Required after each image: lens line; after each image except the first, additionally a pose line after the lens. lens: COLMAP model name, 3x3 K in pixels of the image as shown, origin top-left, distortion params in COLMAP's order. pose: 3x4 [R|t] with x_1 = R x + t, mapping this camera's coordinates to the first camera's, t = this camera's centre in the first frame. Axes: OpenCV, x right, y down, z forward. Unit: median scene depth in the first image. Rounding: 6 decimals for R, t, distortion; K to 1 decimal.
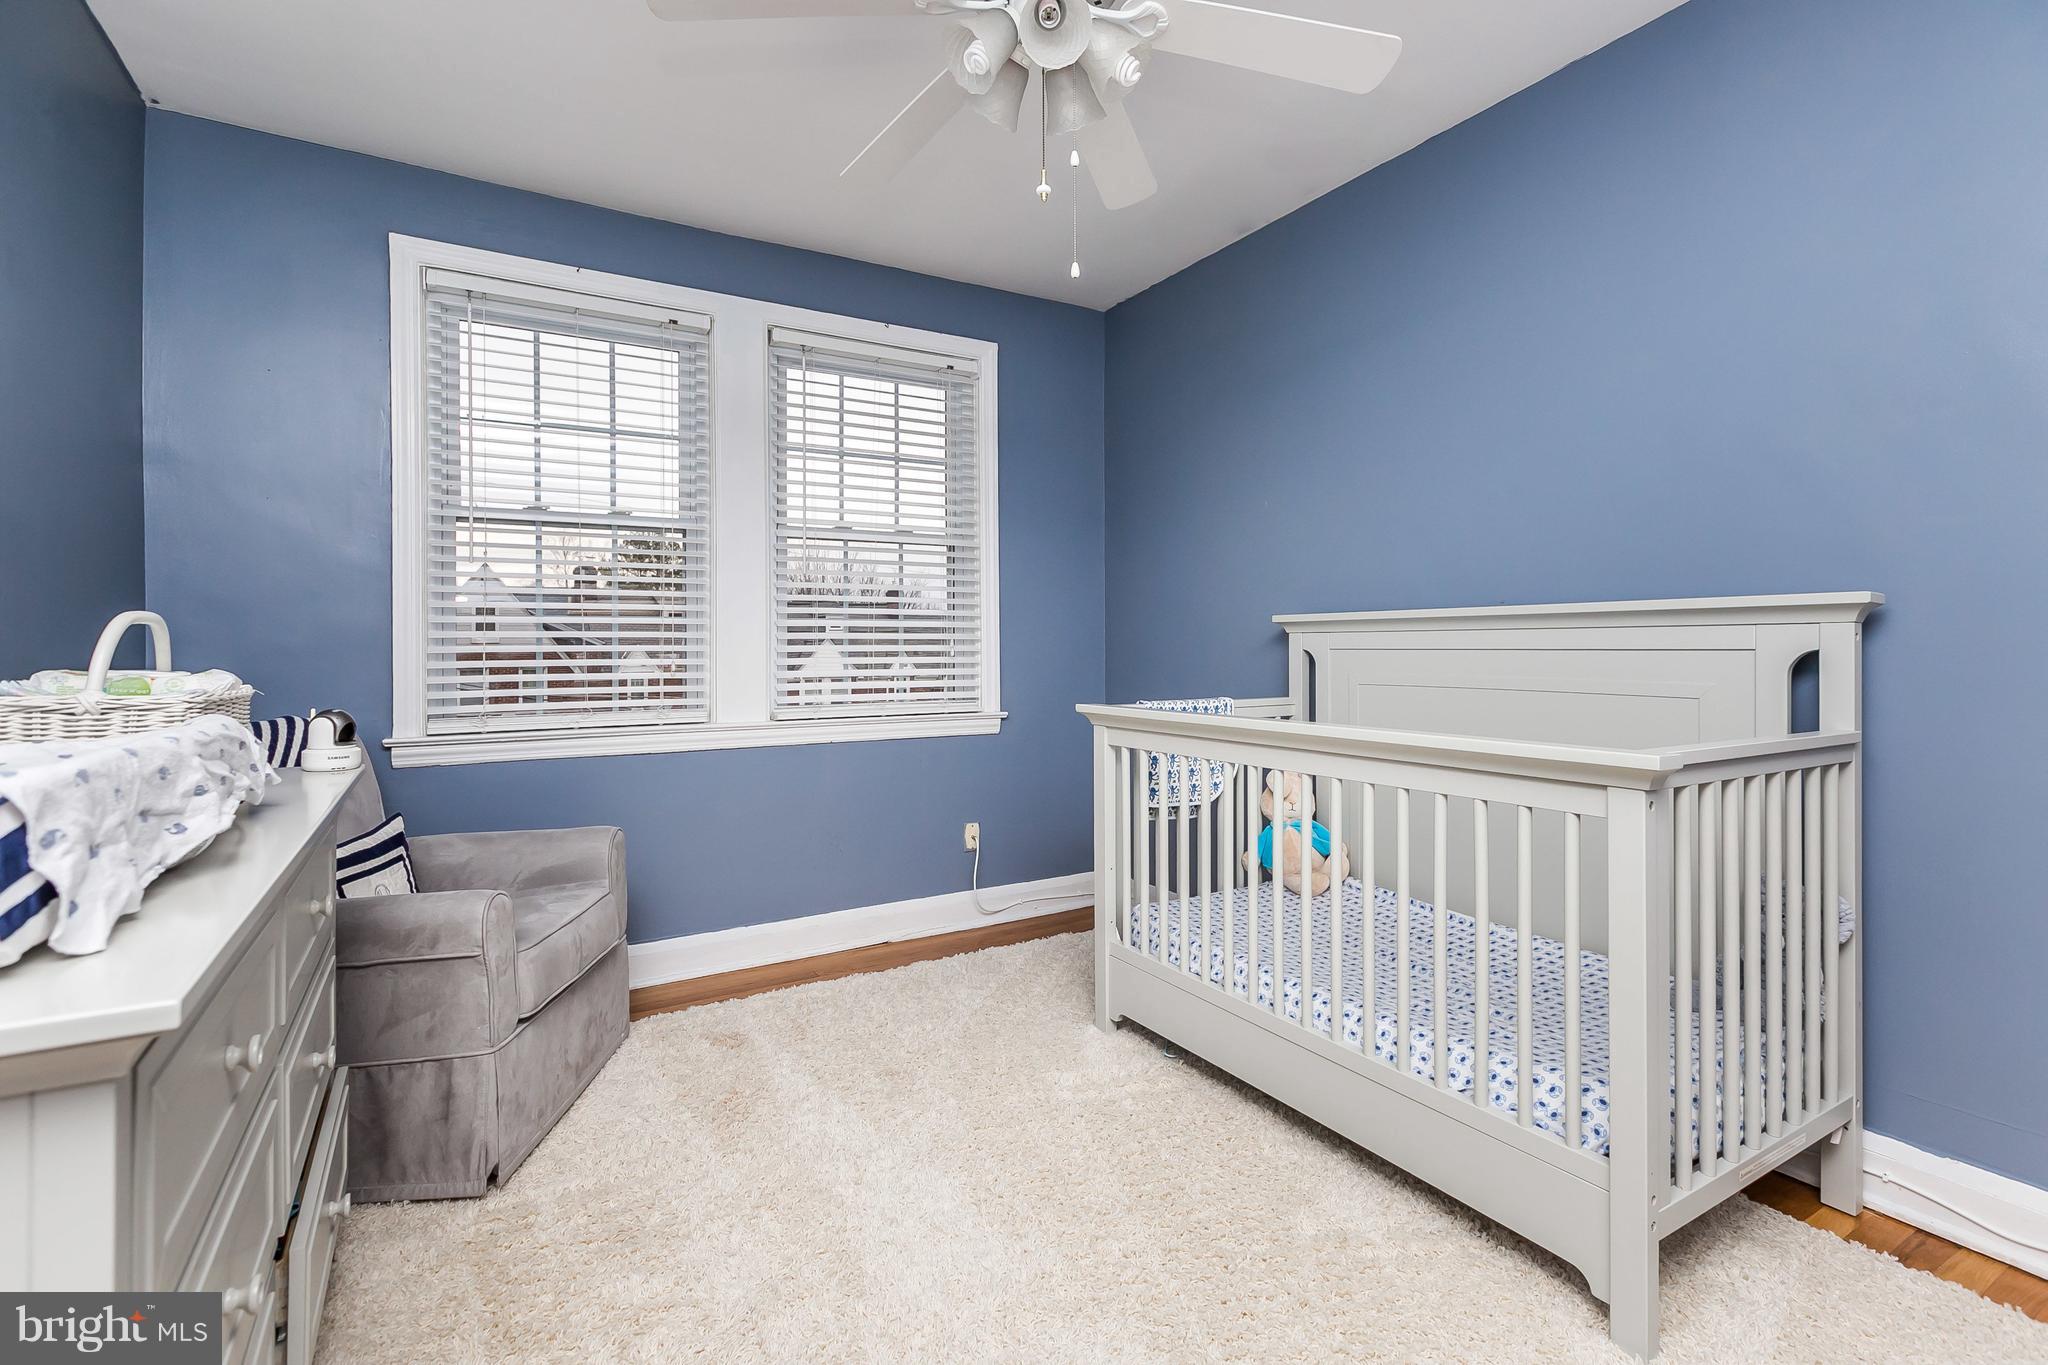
lens RADIAL K [[936.9, 0, 1032.9], [0, 936.9, 676.1], [0, 0, 1]] dist [-0.001964, -0.000171]
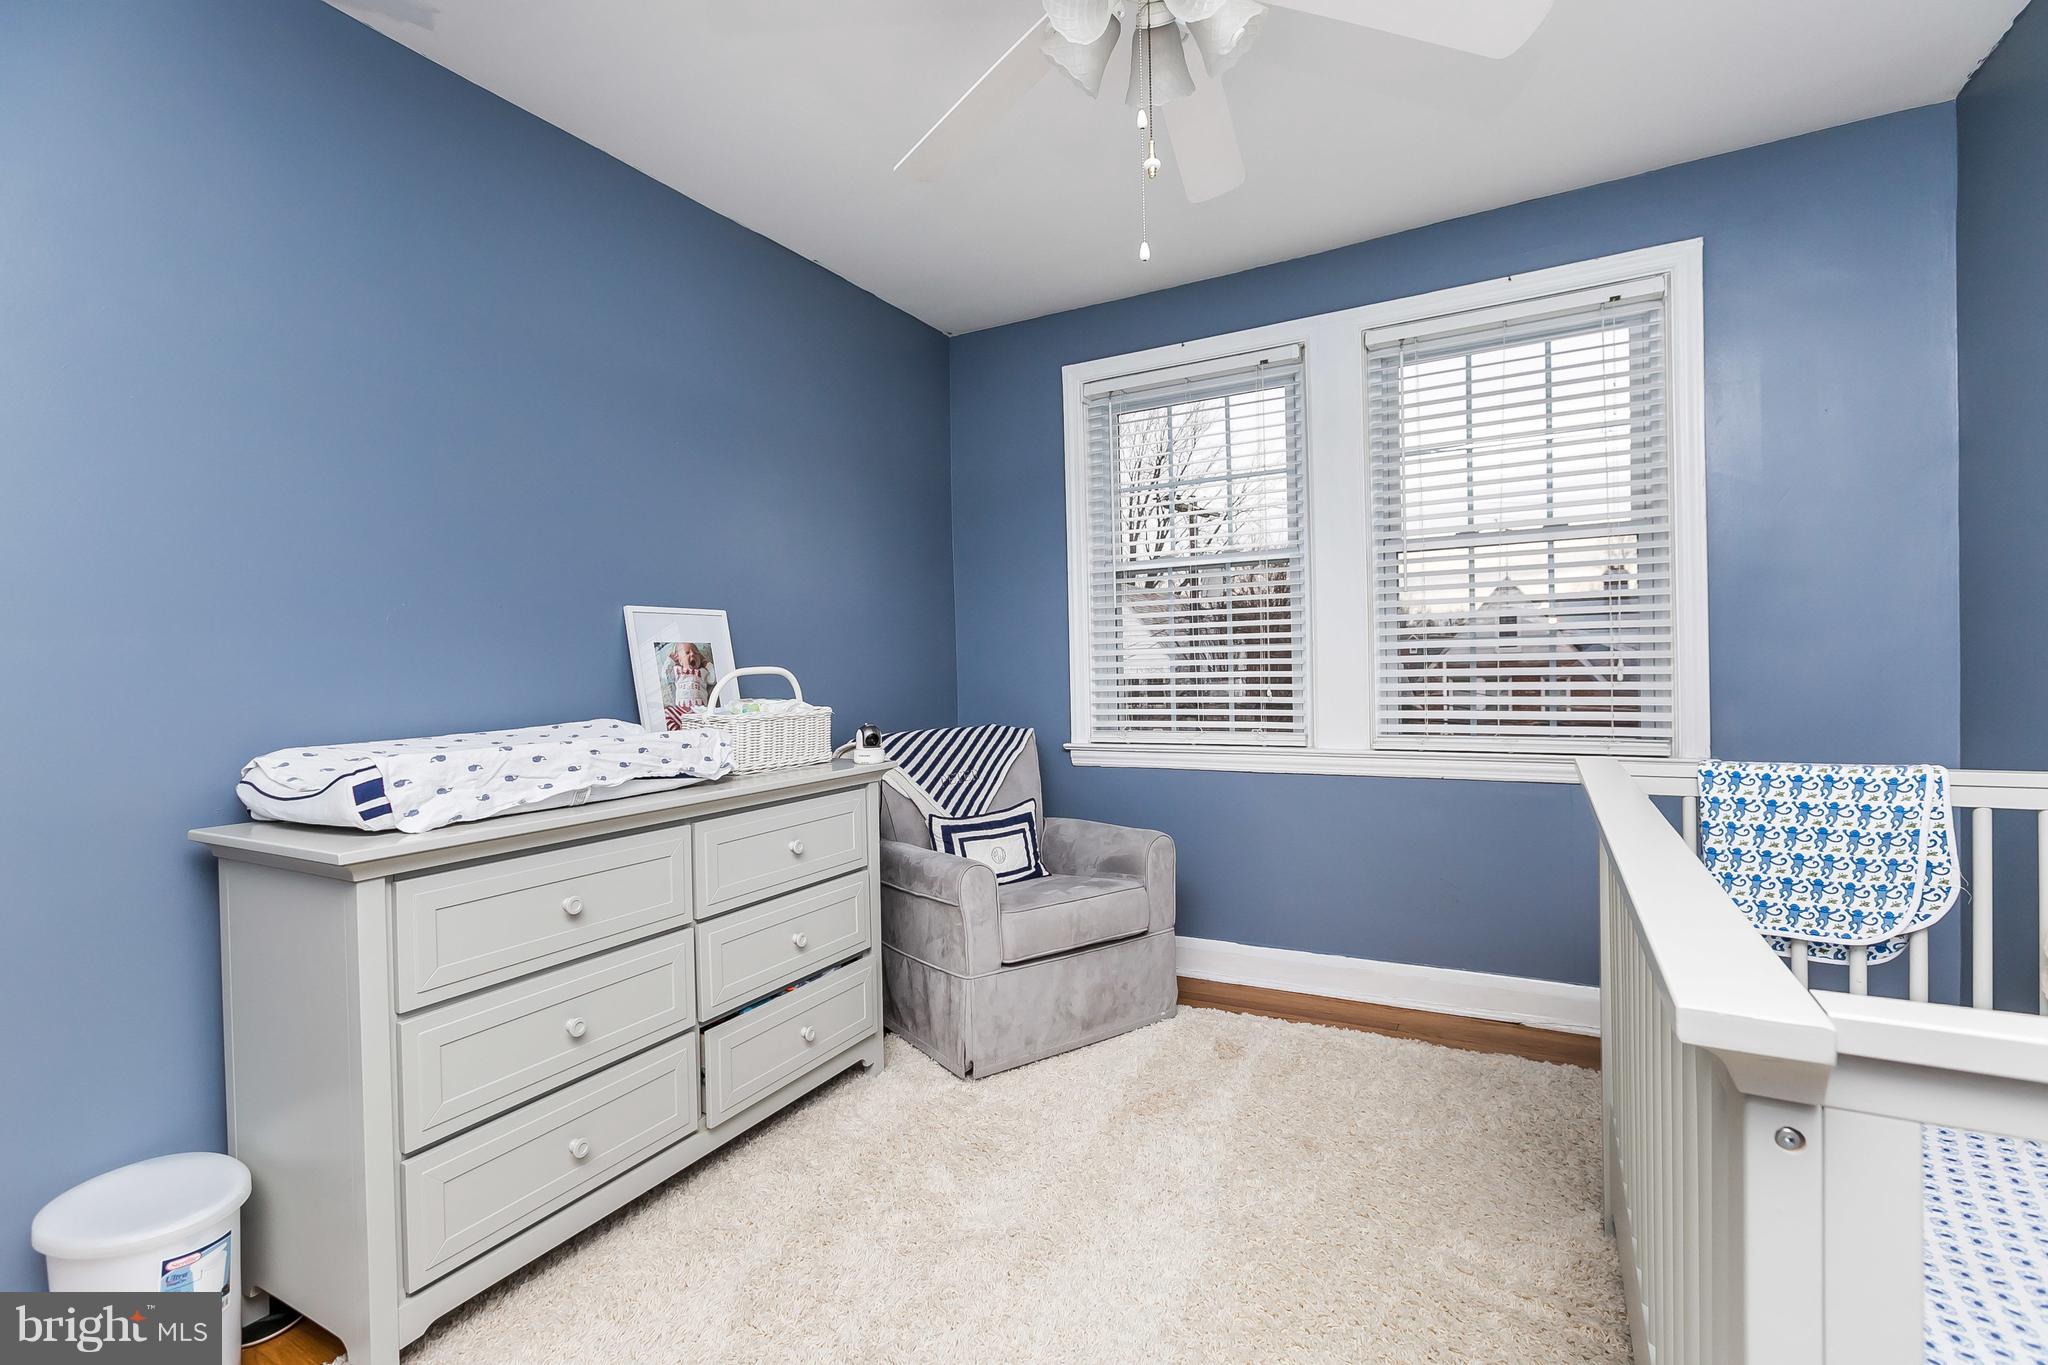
lens RADIAL K [[935.1, 0, 1027.9], [0, 935.1, 707.0], [0, 0, 1]] dist [0.022981, 0.000121]
pose [[0.505621, 0.031075, -0.862196, 0.378688], [-0.007683, 0.999474, 0.031517, -0.023689], [0.862722, -0.009311, 0.505593, 0.226881]]
